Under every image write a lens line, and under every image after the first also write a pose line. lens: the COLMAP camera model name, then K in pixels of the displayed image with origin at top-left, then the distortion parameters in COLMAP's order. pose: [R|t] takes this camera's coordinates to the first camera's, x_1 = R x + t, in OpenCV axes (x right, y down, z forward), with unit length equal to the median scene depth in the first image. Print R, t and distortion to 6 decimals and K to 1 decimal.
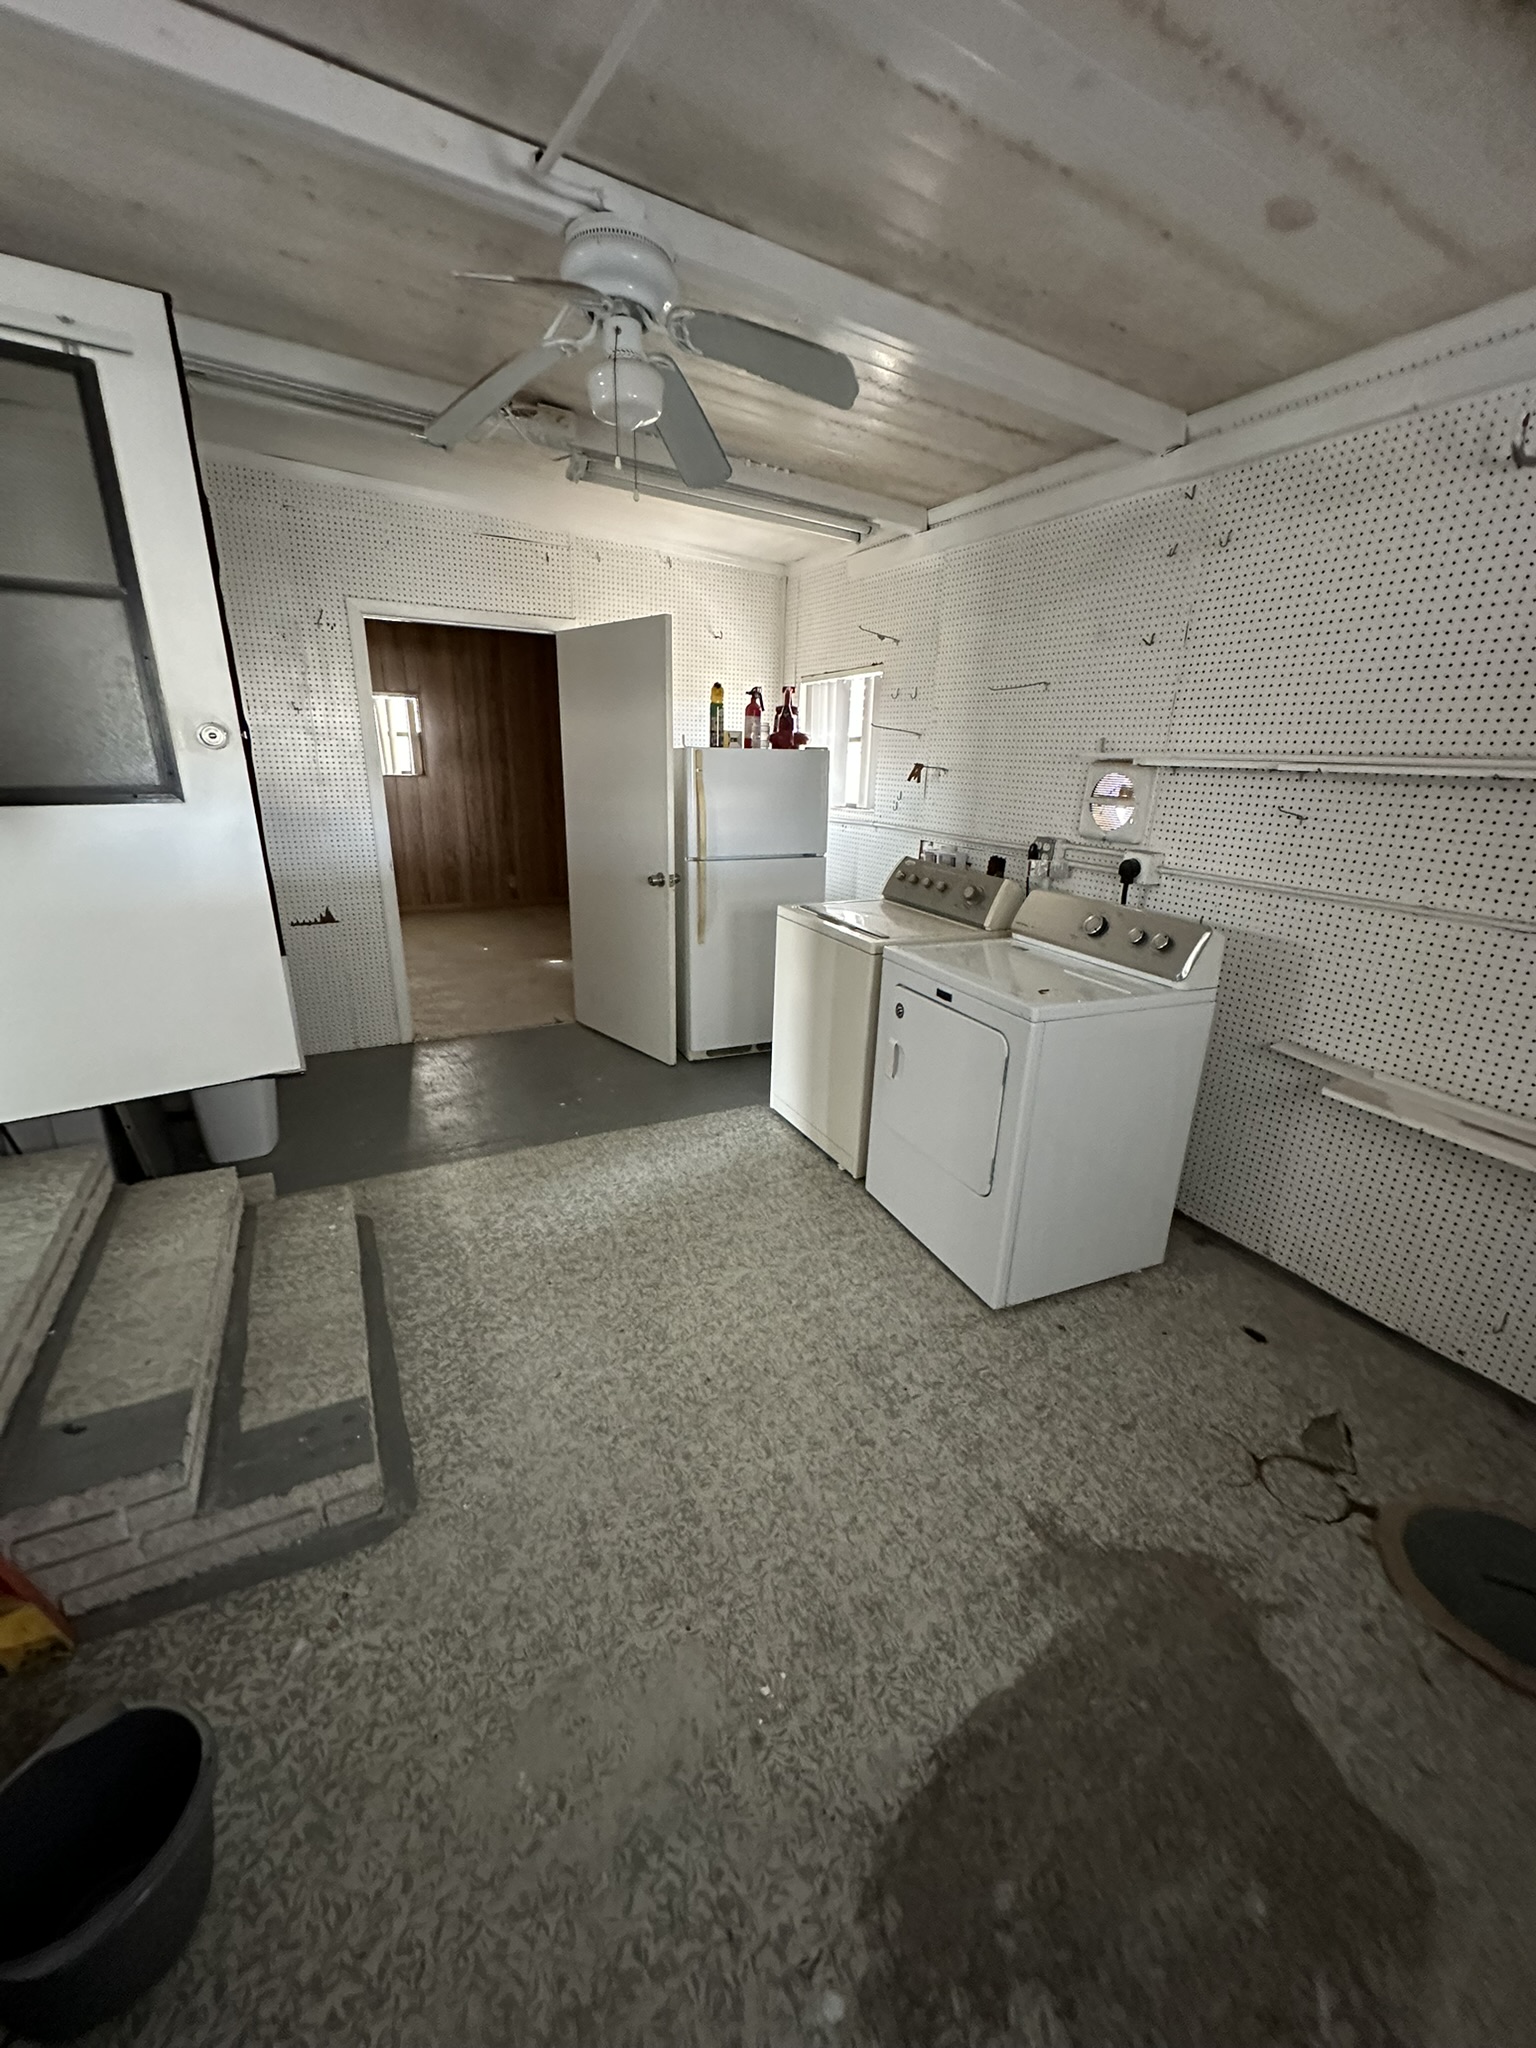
lens RADIAL K [[813.7, 0, 763.2], [0, 813.7, 1027.4], [0, 0, 1]] dist [-0.005463, 0.001407]
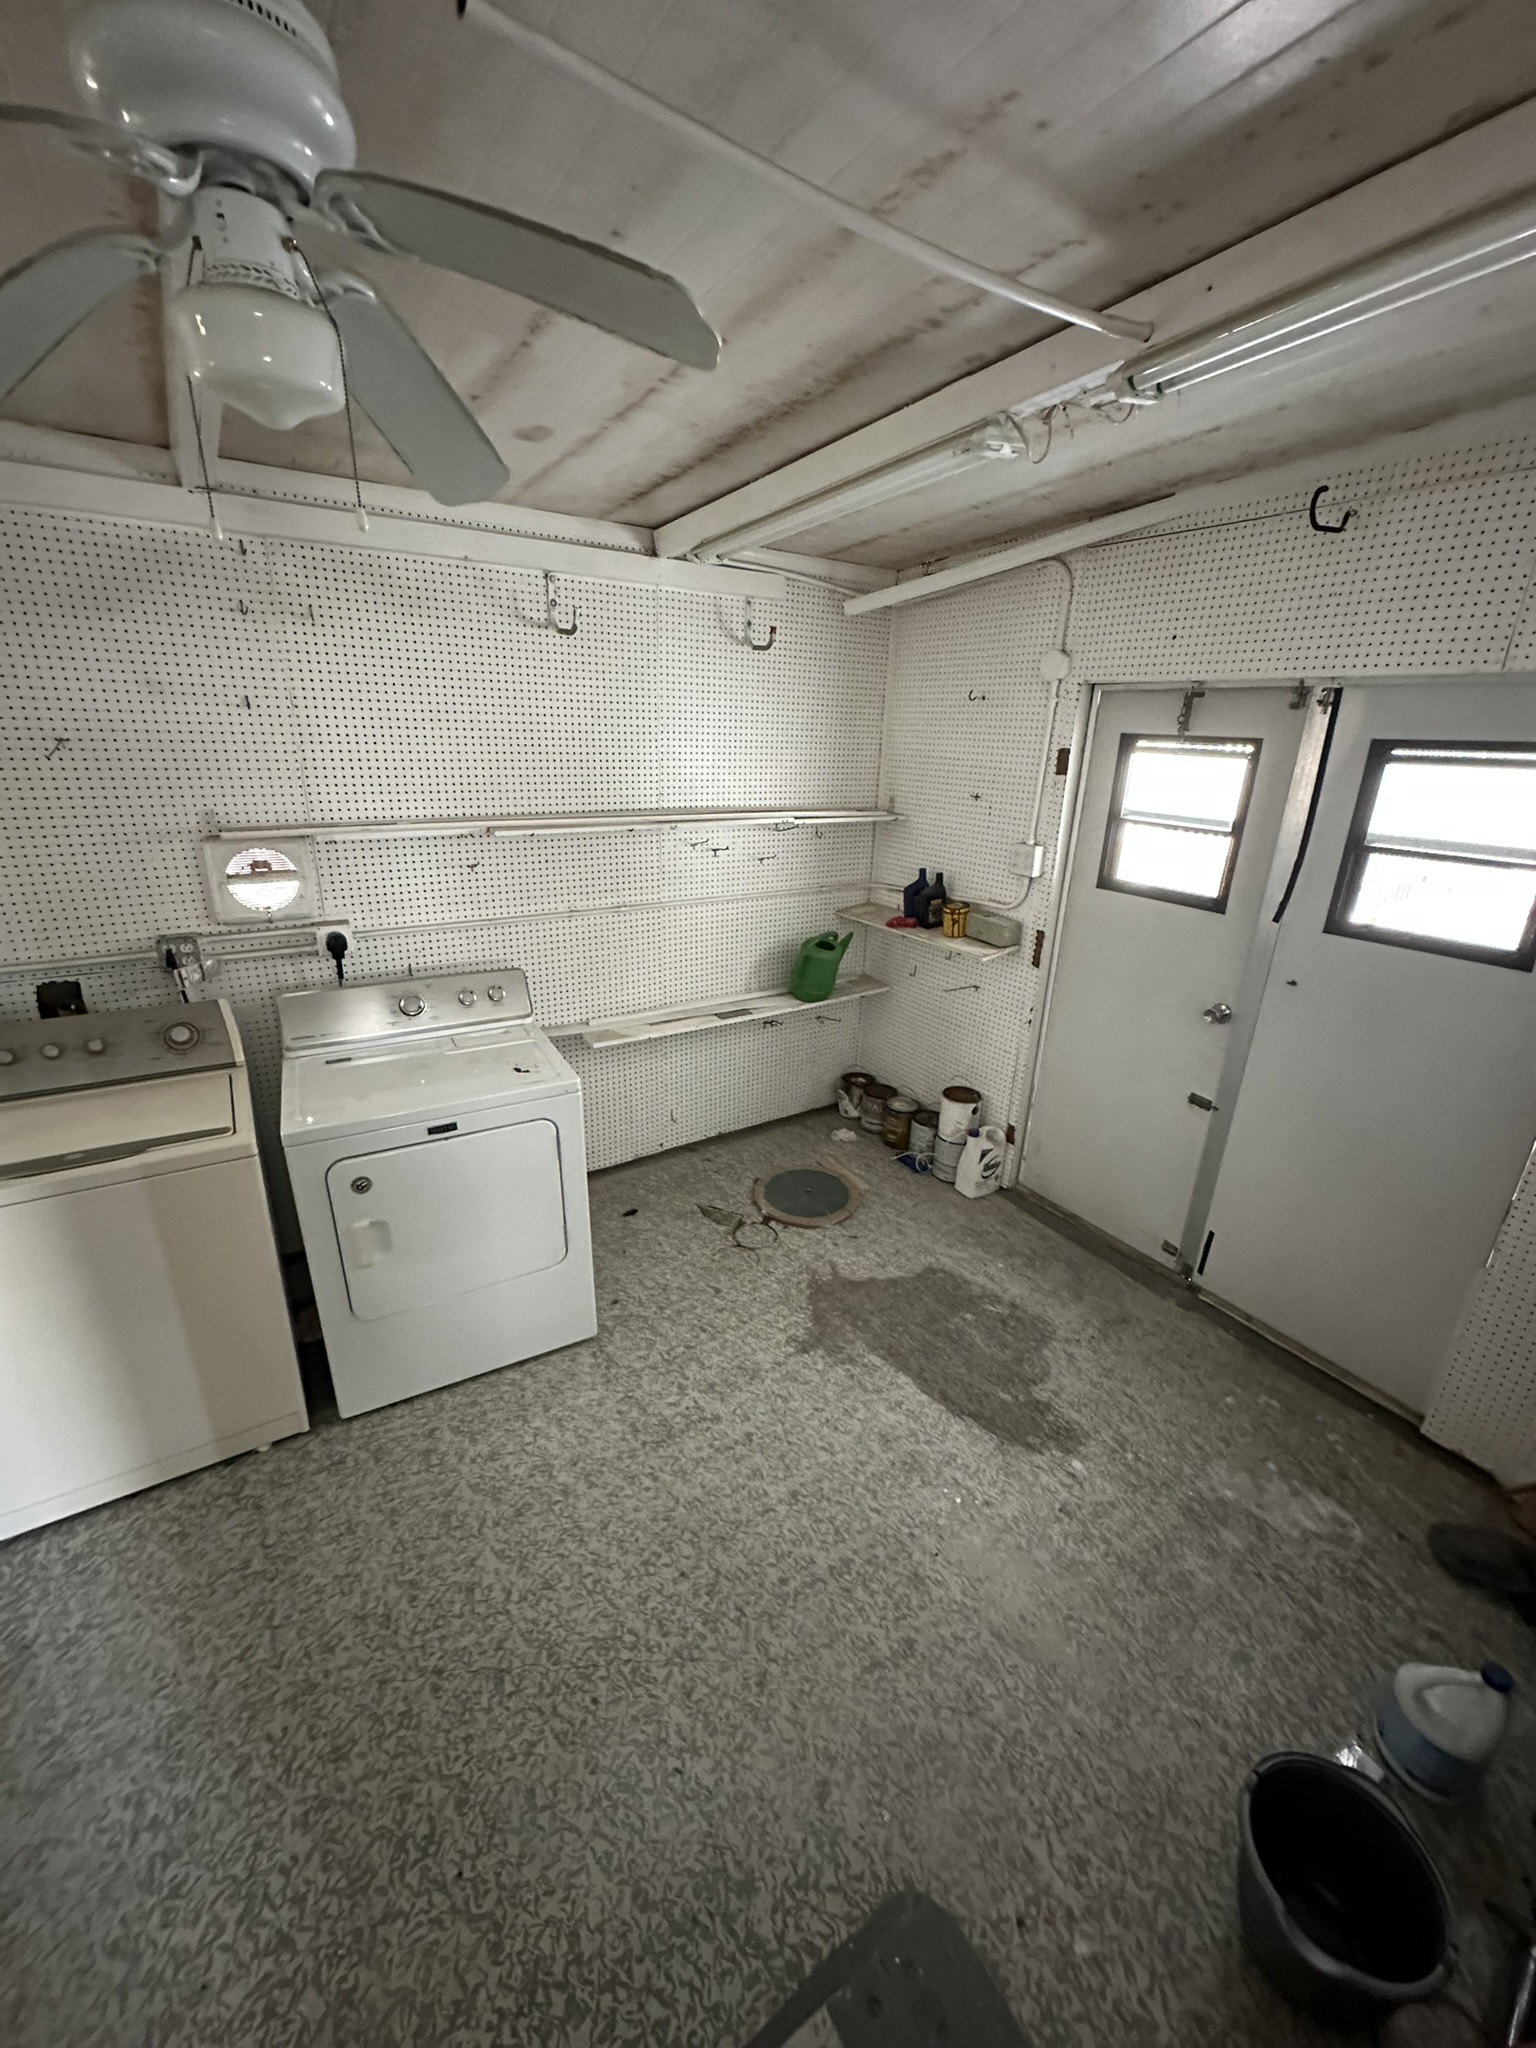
lens RADIAL K [[813.7, 0, 771.4], [0, 813.7, 1026.8], [0, 0, 1]] dist [-0.005463, 0.001407]
pose [[-0.103585, -0.373578, 0.921797, -0.722158], [0.288703, 0.875588, 0.387294, -0.457251], [-0.951799, 0.306243, 0.017155, 0.721839]]
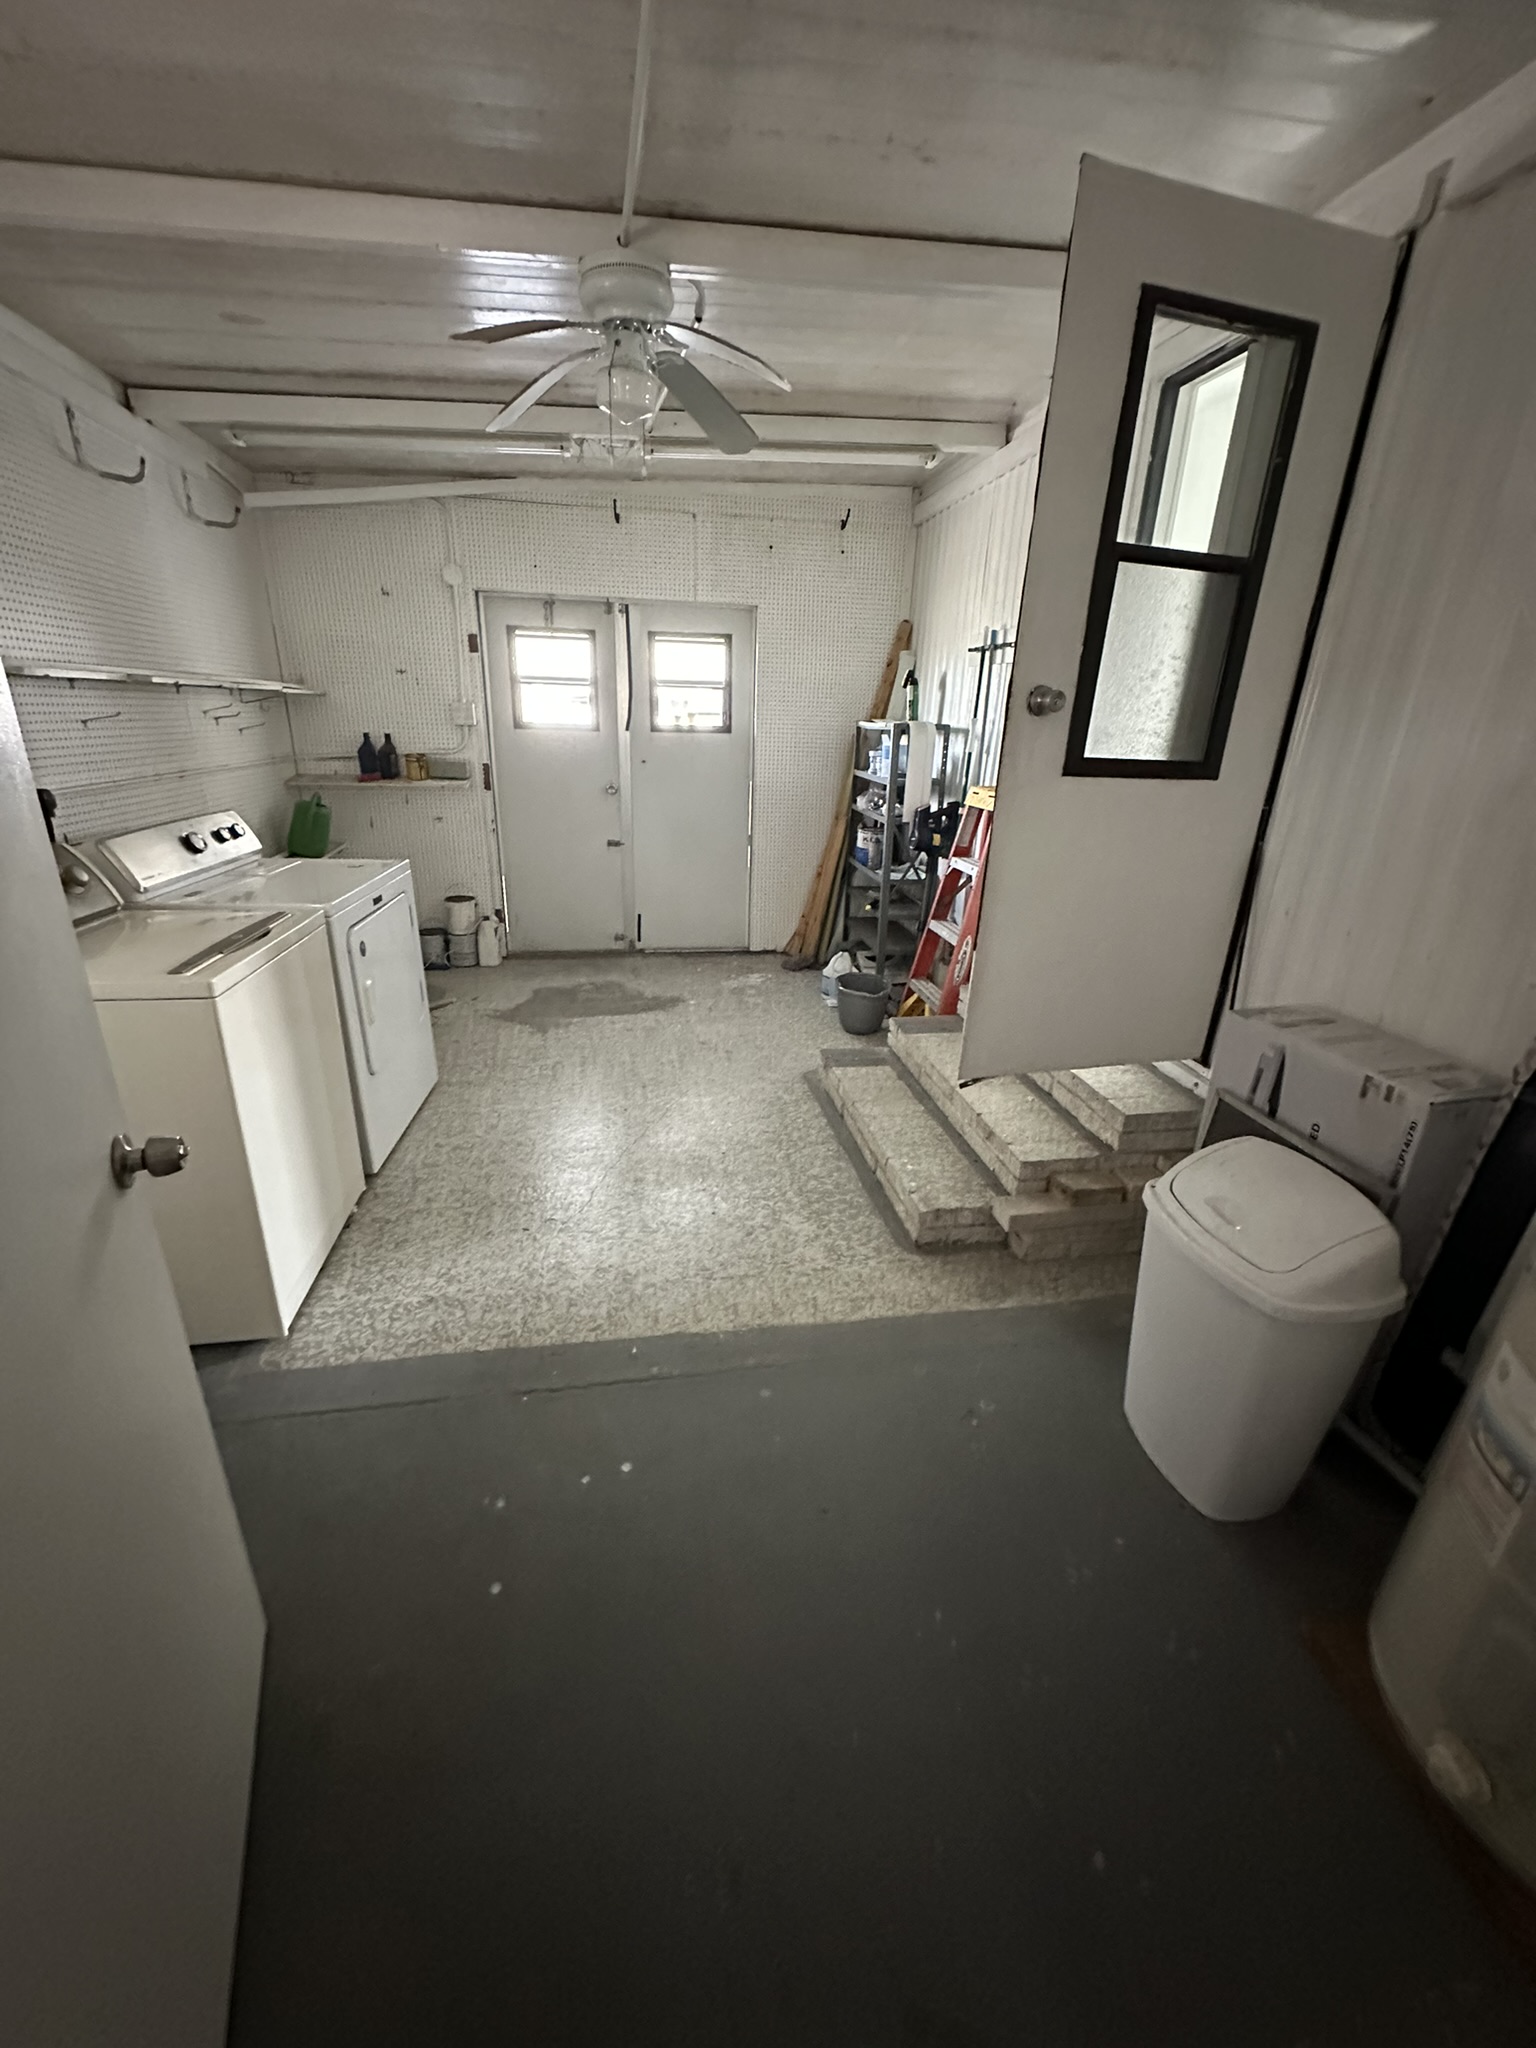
lens RADIAL K [[813.7, 0, 762.3], [0, 813.7, 1025.8], [0, 0, 1]] dist [-0.005463, 0.001407]
pose [[-0.951480, -0.158670, 0.263646, -0.735606], [0.046329, 0.773165, 0.632511, -0.713379], [-0.304202, 0.614036, -0.728300, 2.119868]]
